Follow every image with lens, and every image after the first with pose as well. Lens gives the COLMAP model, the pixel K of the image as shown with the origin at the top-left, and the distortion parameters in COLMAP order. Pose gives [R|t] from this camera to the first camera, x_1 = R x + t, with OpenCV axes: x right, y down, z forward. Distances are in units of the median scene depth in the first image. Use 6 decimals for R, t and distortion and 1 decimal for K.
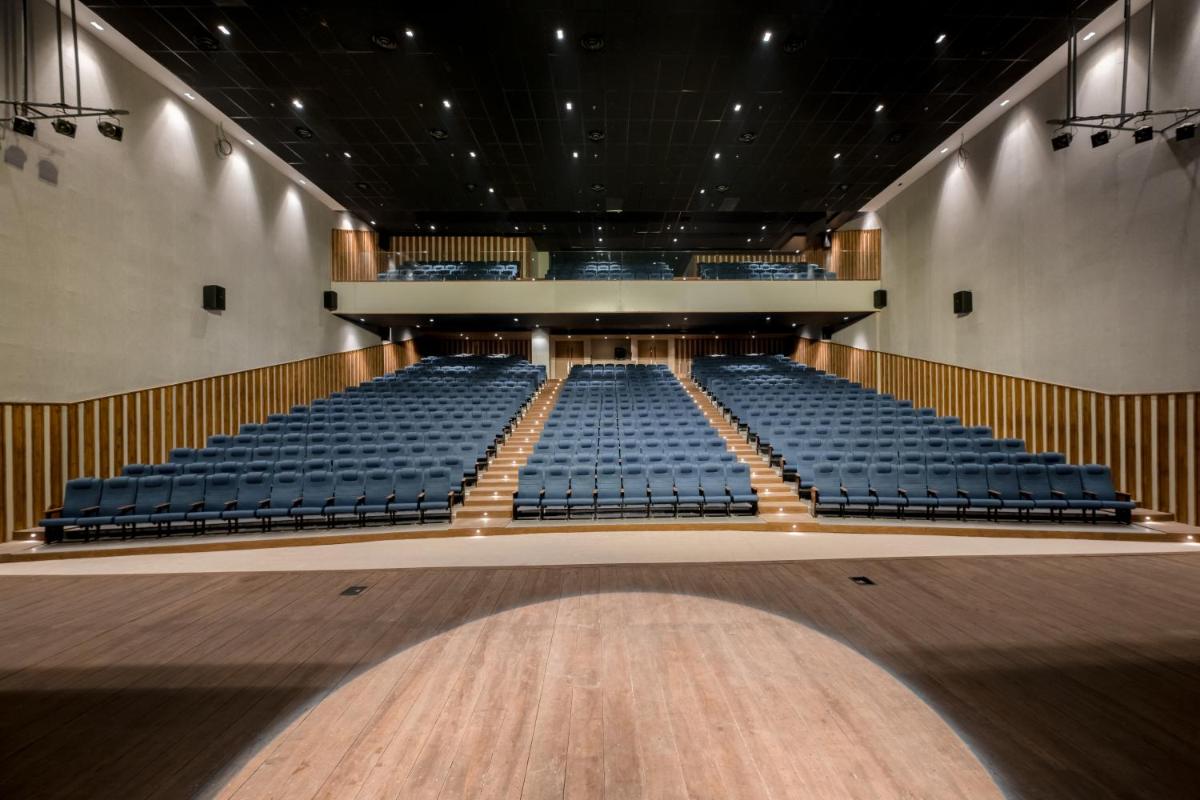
lens RADIAL K [[508.7, 0, 616.1], [0, 508.7, 401.4], [0, 0, 1]] dist [-0.001534, 0.000048]
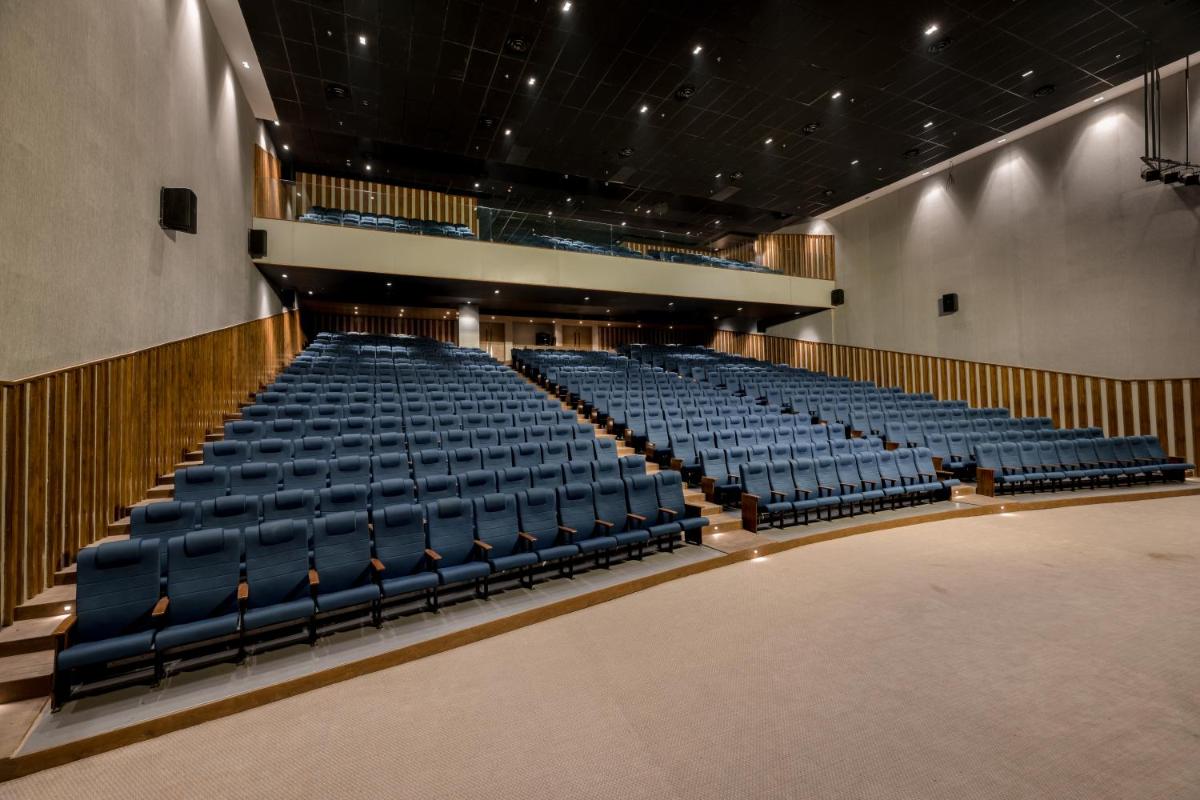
lens RADIAL K [[501.0, 0, 602.2], [0, 501.0, 378.6], [0, 0, 1]] dist [-0.001881, -0.000164]
pose [[0.922872, 0.008030, 0.385023, -0.423464], [0.003158, 0.999591, -0.028418, 0.008166], [-0.385094, 0.027442, 0.922469, 0.207826]]
